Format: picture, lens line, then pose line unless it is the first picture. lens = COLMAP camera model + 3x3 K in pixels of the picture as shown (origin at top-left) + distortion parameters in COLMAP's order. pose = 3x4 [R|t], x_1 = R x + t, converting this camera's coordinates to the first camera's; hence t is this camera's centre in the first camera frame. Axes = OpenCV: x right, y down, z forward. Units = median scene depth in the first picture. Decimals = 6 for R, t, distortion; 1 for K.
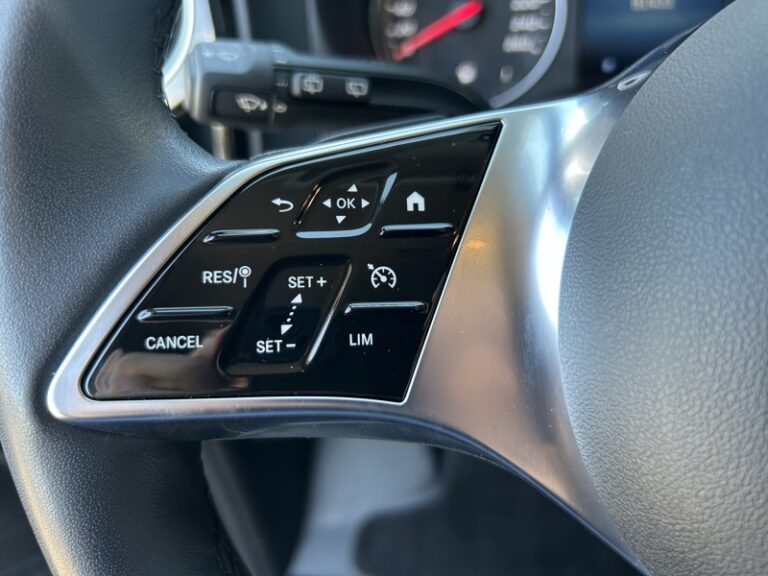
lens RADIAL K [[593.2, 0, 382.7], [0, 593.2, 288.2], [0, 0, 1]] dist [0.048585, -0.048913]
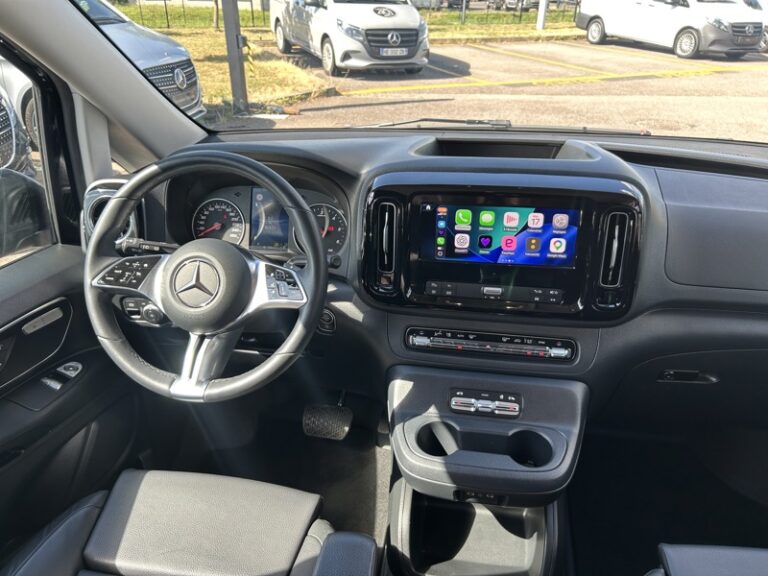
lens RADIAL K [[593.2, 0, 382.8], [0, 593.2, 290.8], [0, 0, 1]] dist [0.048585, -0.048913]
pose [[0.994672, 0.093484, 0.043457, 2.860020], [-0.080848, 0.968915, -0.233810, 1.764993], [-0.063964, 0.229051, 0.971311, -6.733265]]
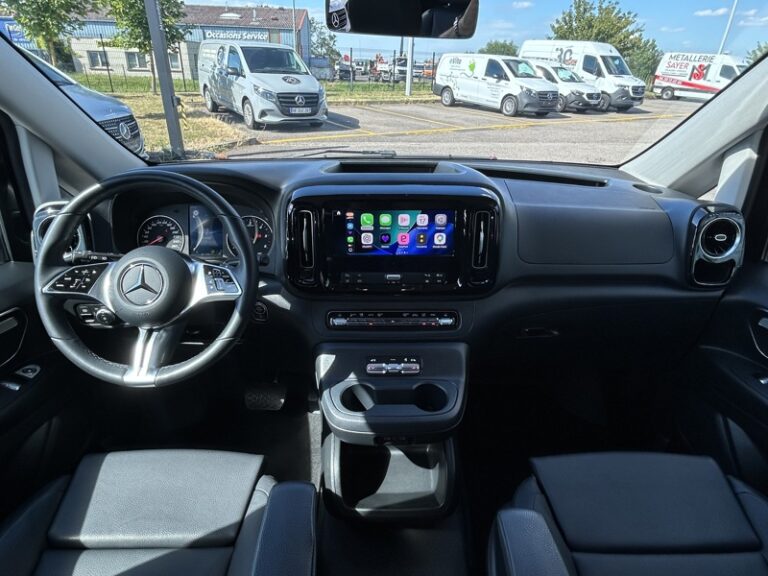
lens RADIAL K [[452.3, 0, 379.4], [0, 452.3, 284.9], [0, 0, 1]] dist [0.005618, 0.001502]
pose [[0.977799, 0.031080, 0.207225, 2.850001], [0.023583, 0.966334, -0.256207, 1.884350], [-0.208211, 0.255406, 0.944148, -6.243401]]
